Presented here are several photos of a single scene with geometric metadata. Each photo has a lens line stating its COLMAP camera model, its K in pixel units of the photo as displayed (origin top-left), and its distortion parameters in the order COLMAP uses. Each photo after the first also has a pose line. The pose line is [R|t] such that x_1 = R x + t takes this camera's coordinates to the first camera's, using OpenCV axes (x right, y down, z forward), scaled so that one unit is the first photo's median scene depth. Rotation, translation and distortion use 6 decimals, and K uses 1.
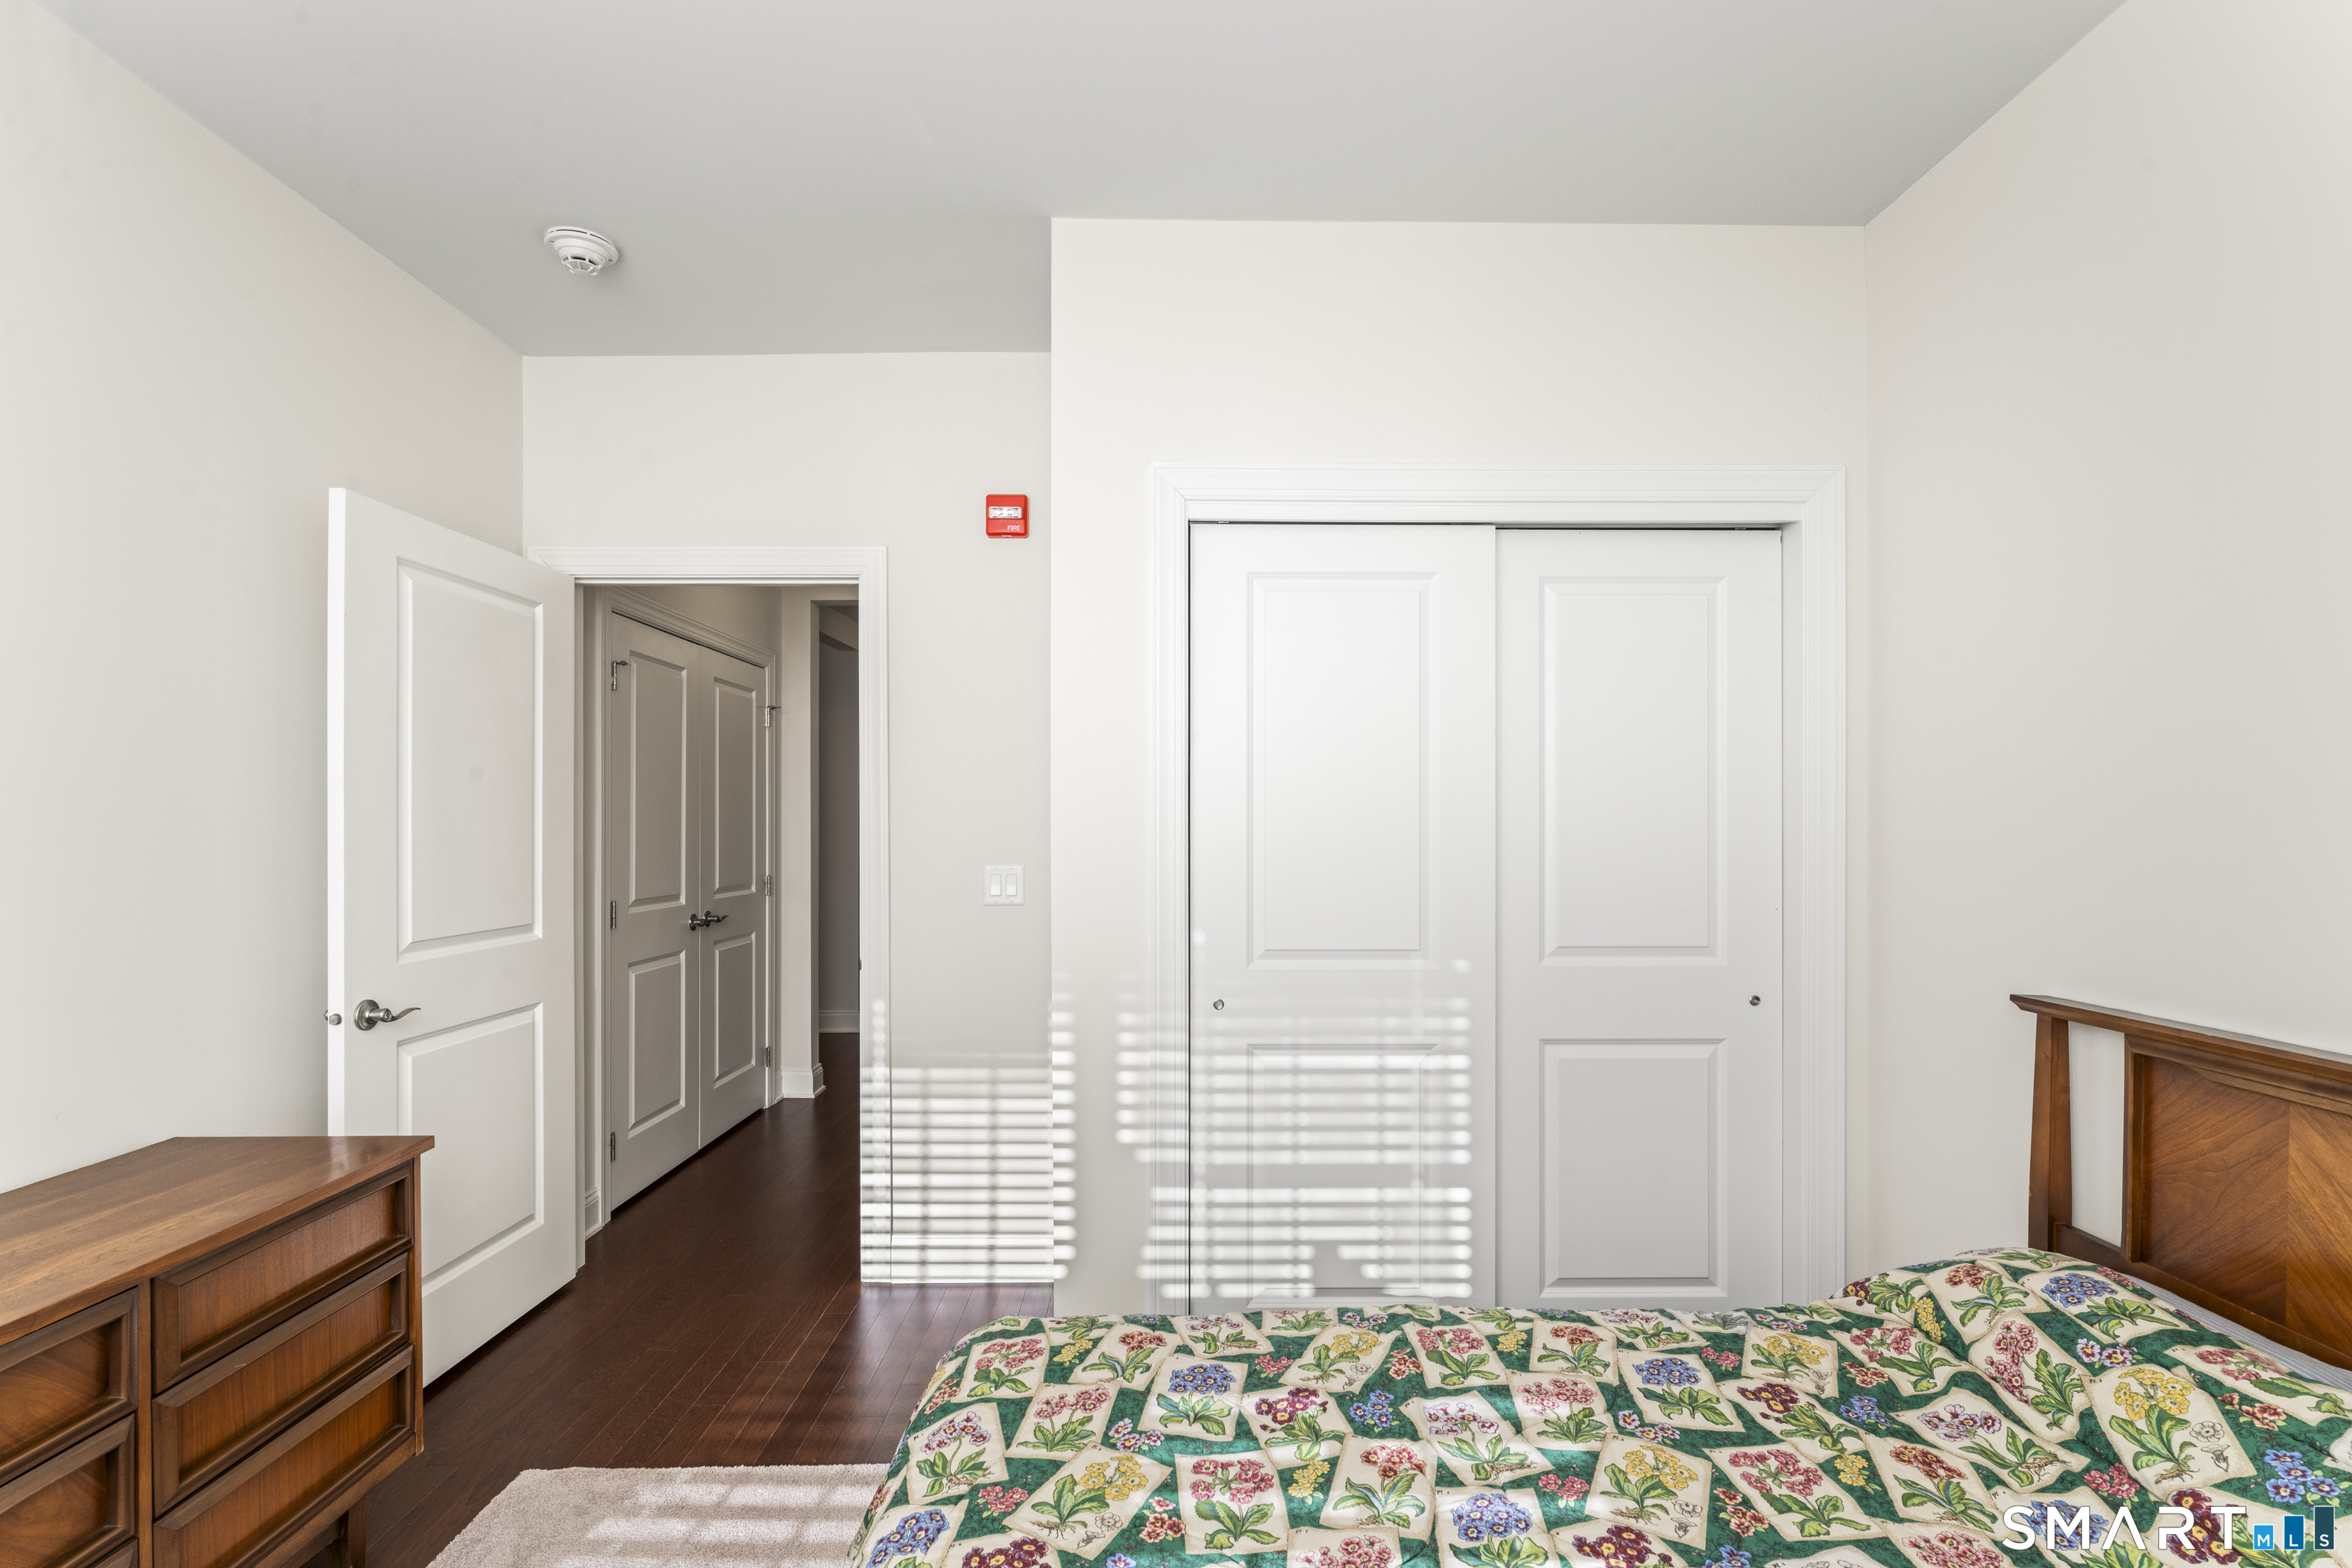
lens RADIAL K [[1097.1, 0, 1174.0], [0, 1097.1, 824.0], [0, 0, 1]] dist [-0.000748, -0.001872]
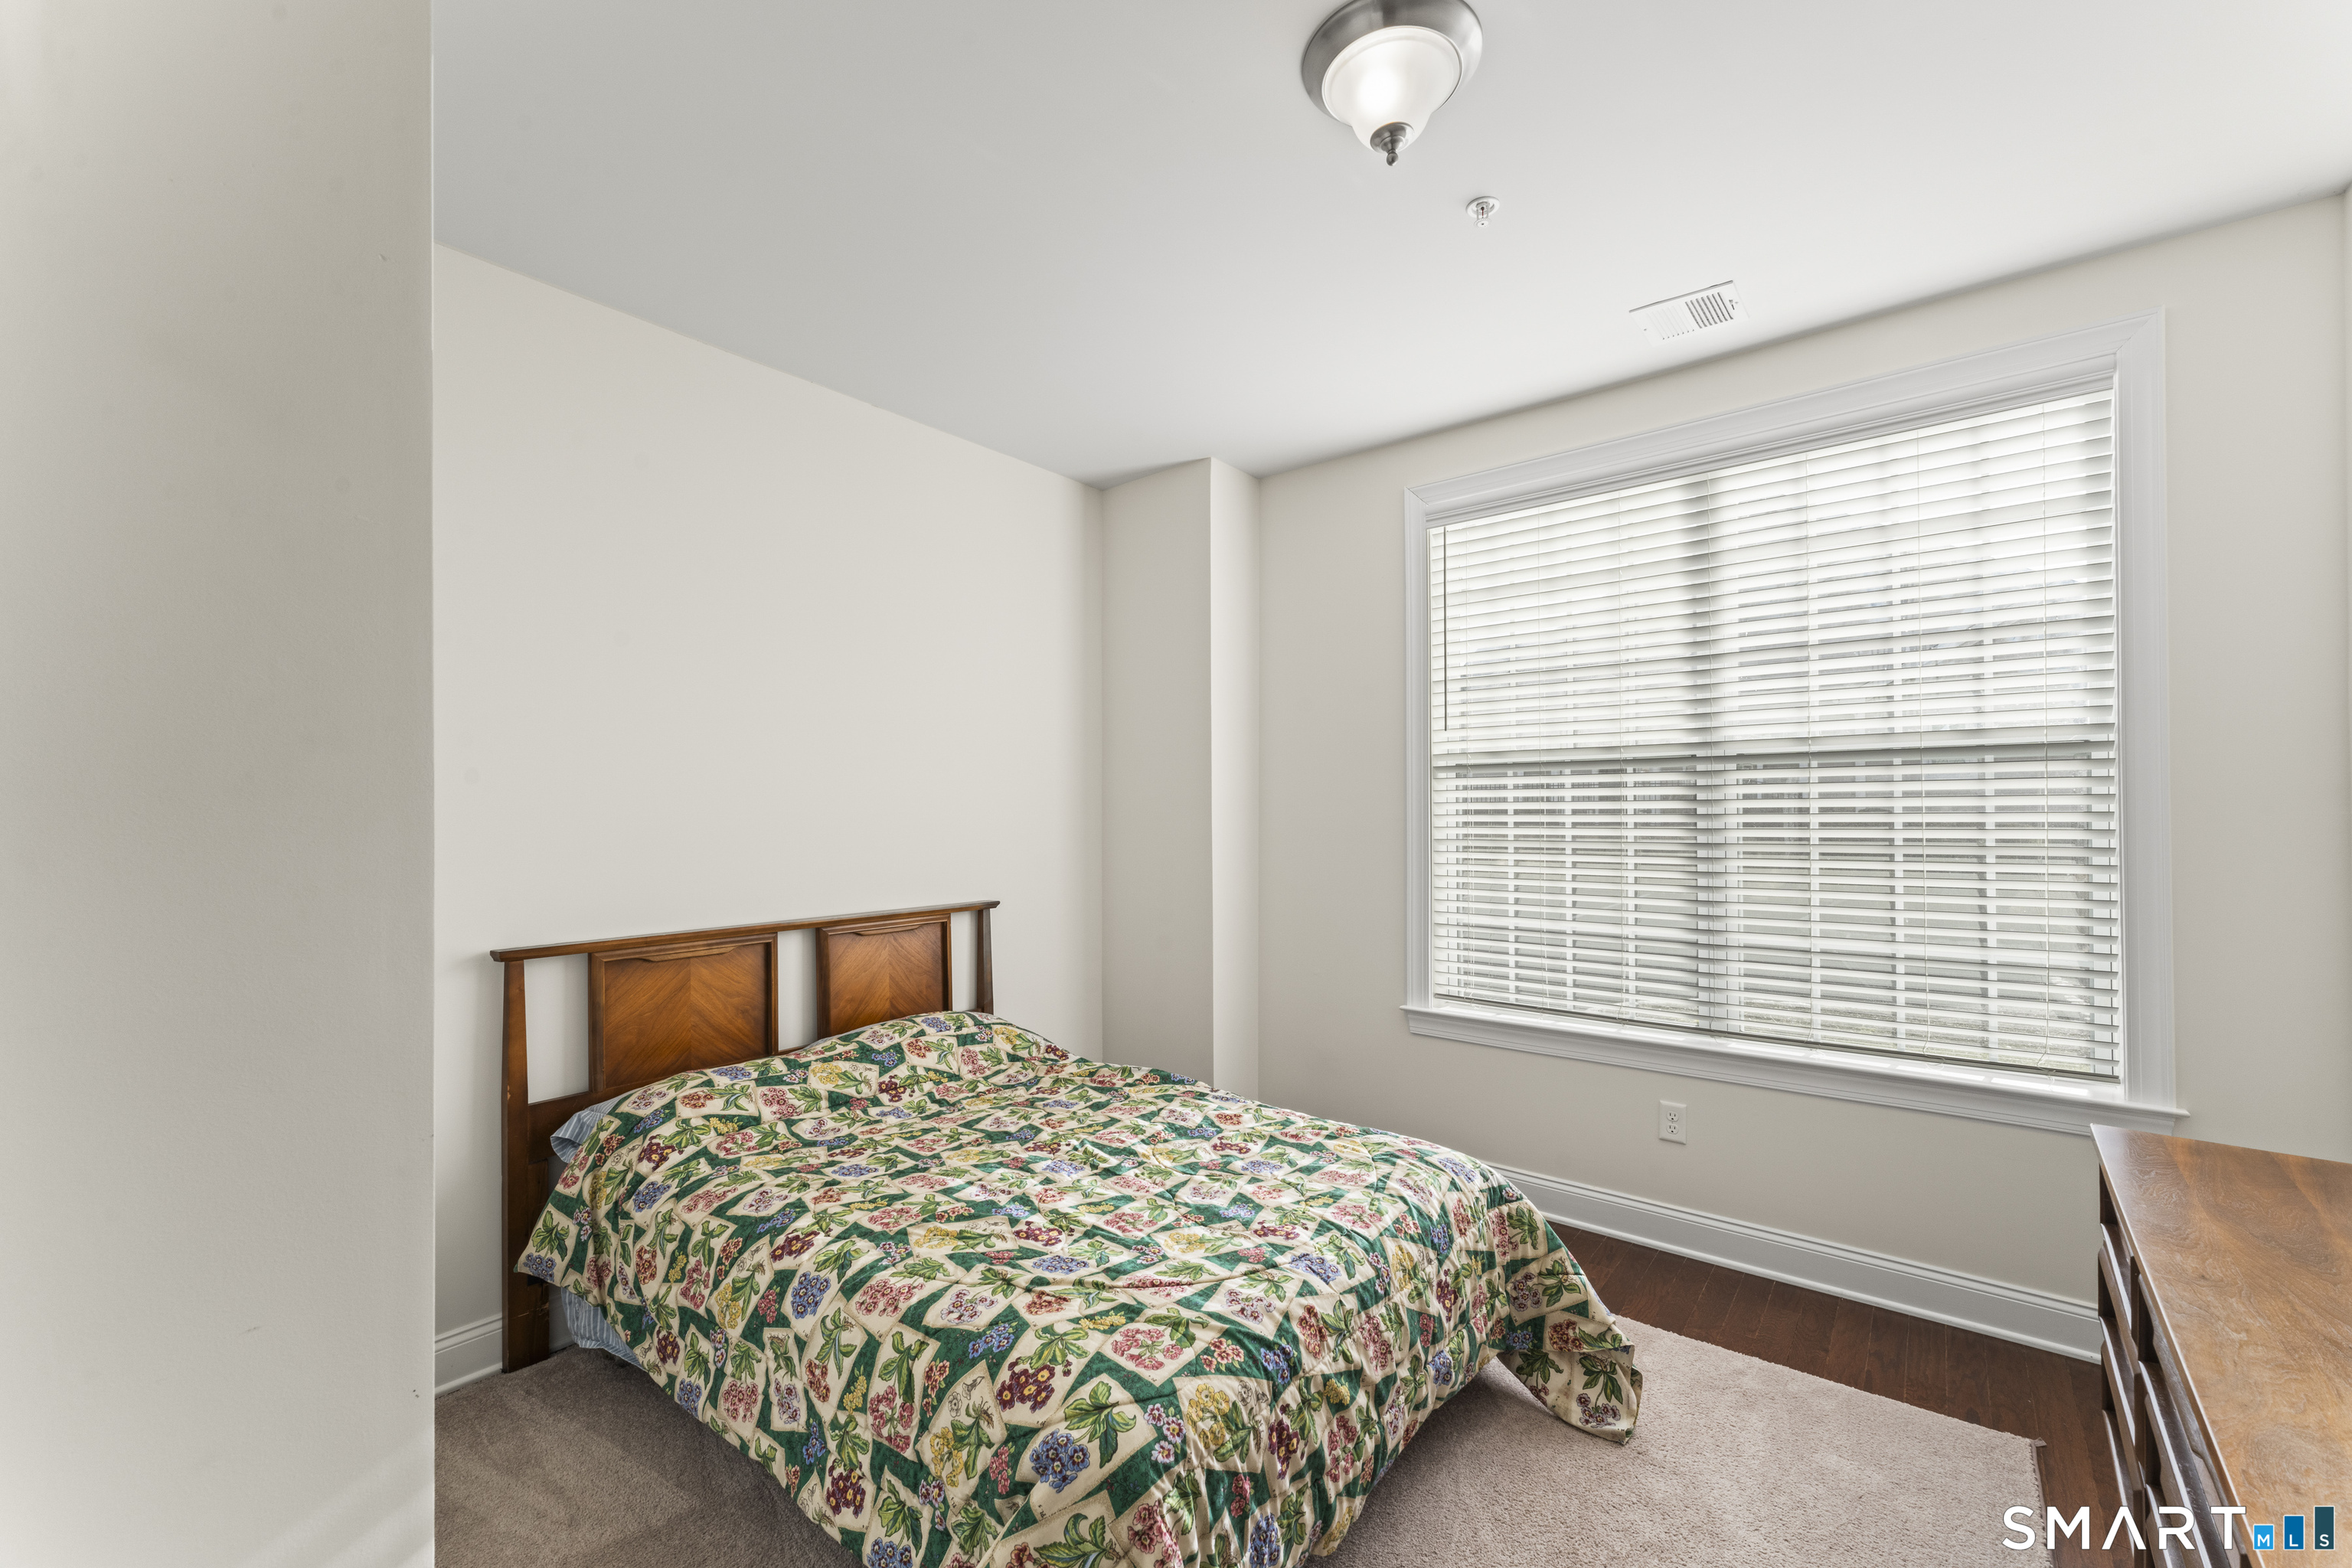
lens RADIAL K [[945.1, 0, 1178.2], [0, 945.1, 796.0], [0, 0, 1]] dist [0.001592, -0.000263]
pose [[-0.774017, 0.010794, 0.633073, -0.669020], [0.006662, 0.999938, -0.008903, -0.020441], [-0.633130, -0.002674, -0.774041, 1.515453]]
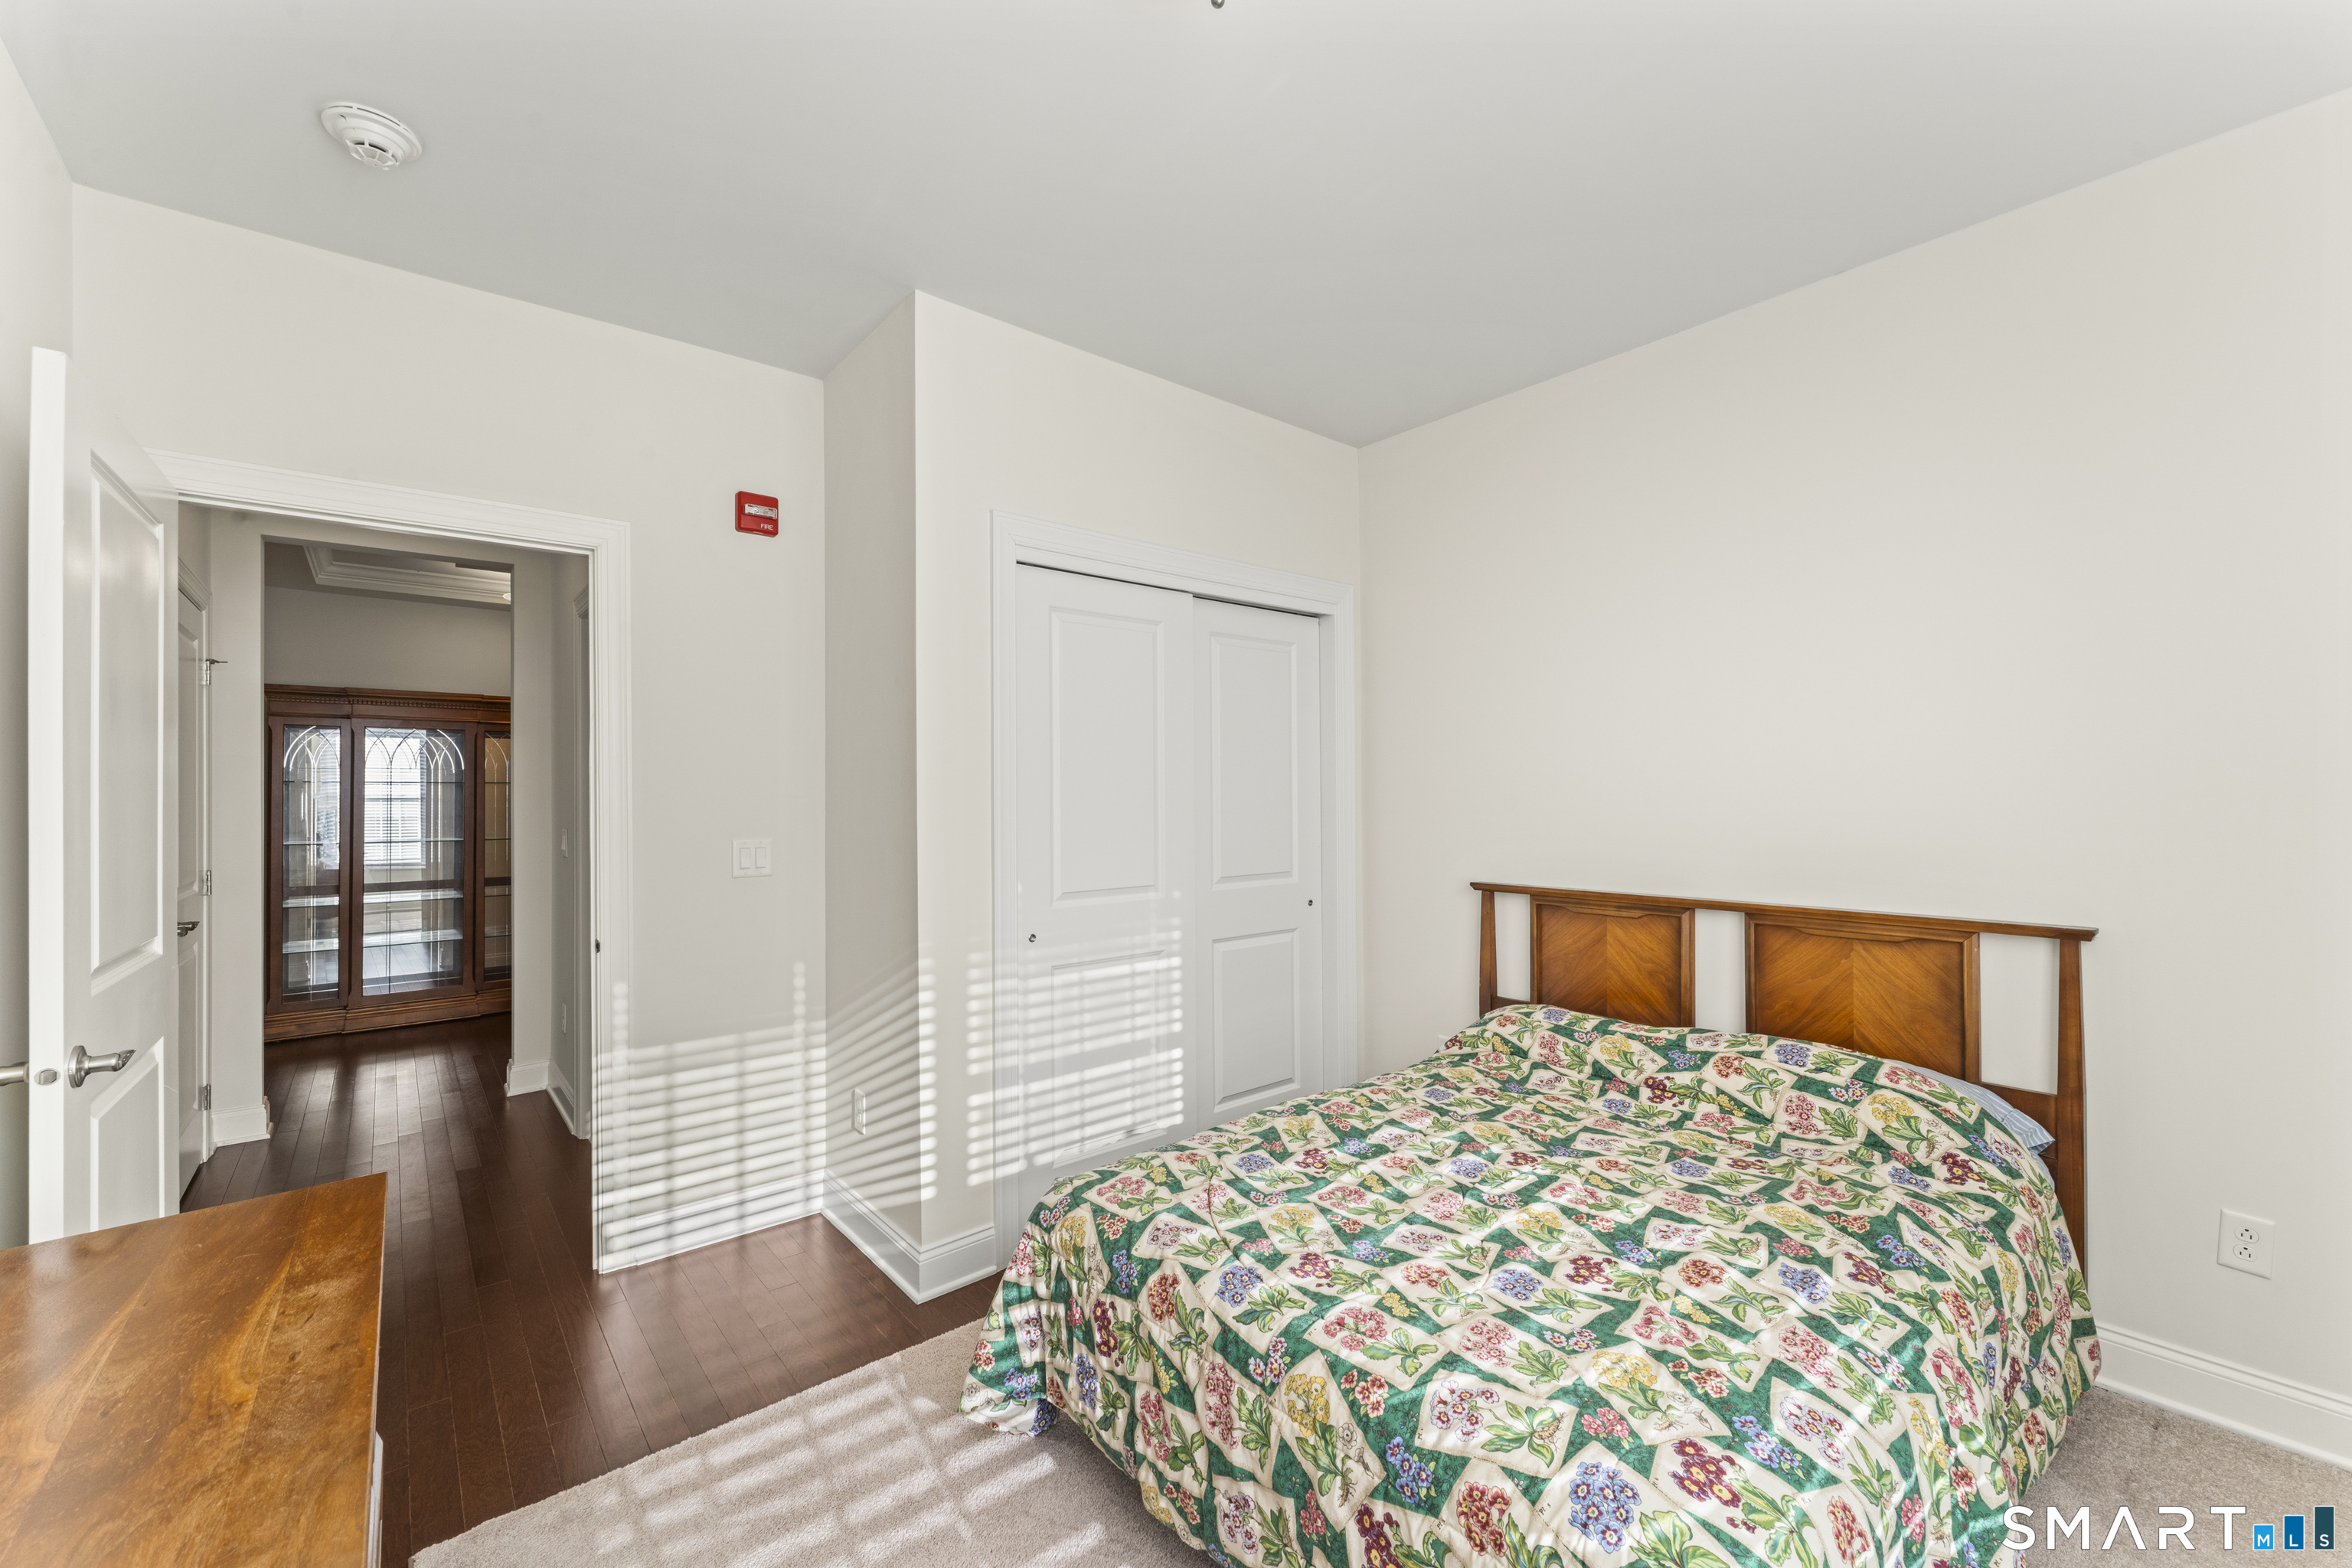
lens RADIAL K [[945.1, 0, 1178.2], [0, 945.1, 796.0], [0, 0, 1]] dist [0.001592, -0.000263]
pose [[0.773092, -0.007326, 0.634252, -0.755664], [0.010881, 0.999939, -0.001712, 0.001430], [-0.634200, 0.008225, 0.773125, 0.047856]]
